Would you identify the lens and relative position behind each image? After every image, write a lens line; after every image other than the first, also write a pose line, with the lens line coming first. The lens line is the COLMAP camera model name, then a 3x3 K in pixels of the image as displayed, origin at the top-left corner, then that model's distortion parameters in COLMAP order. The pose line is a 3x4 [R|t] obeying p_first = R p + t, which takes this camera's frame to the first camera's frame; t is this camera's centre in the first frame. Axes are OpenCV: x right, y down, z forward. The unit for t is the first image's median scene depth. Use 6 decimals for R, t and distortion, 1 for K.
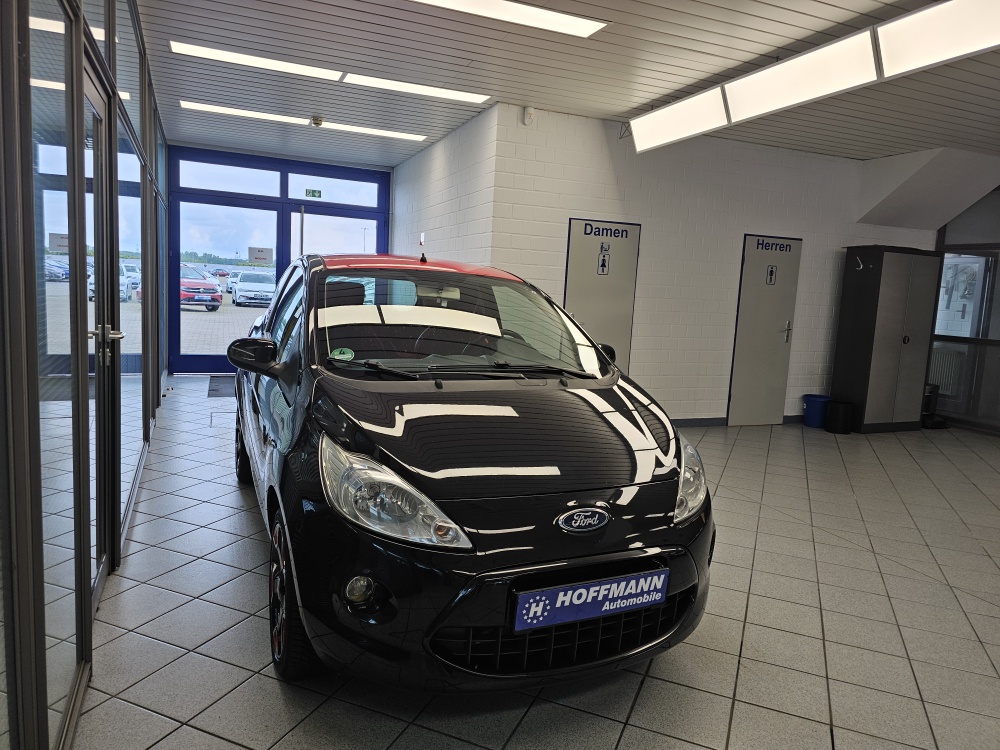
lens RADIAL K [[663.9, 0, 504.3], [0, 663.9, 368.6], [0, 0, 1]] dist [0.048396, -0.050396]
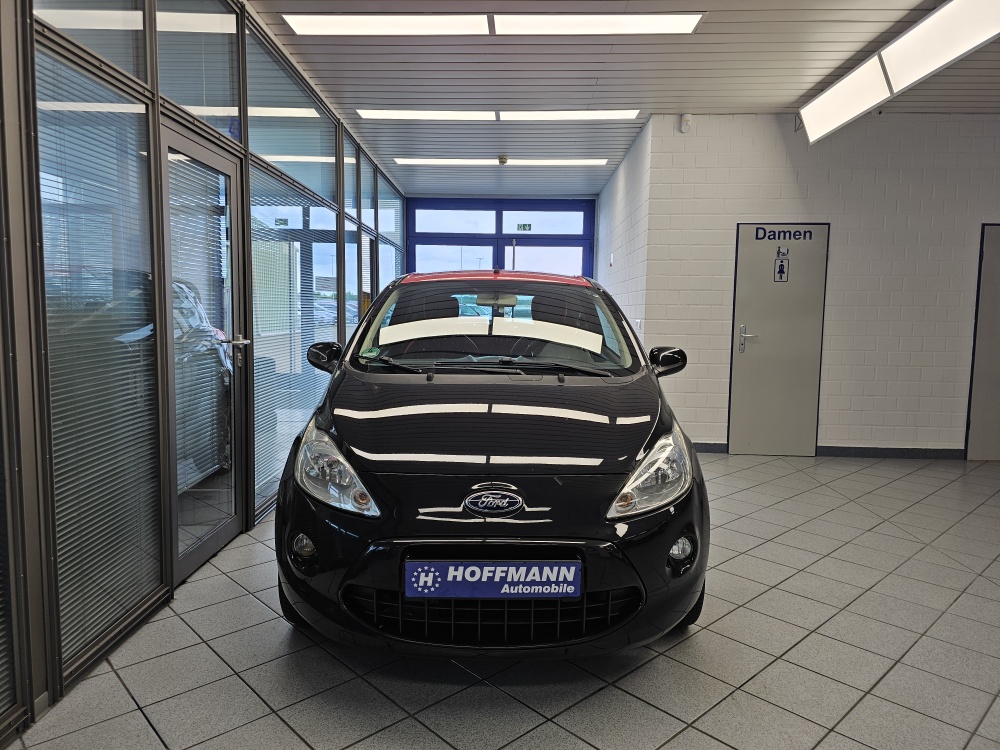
lens RADIAL K [[659.0, 0, 494.9], [0, 659.0, 370.3], [0, 0, 1]] dist [0.063388, -0.070205]
pose [[0.911501, -0.004102, -0.411278, 0.229366], [-0.013546, 0.999108, -0.039987, 0.027893], [0.411076, 0.042019, 0.910632, 0.029406]]
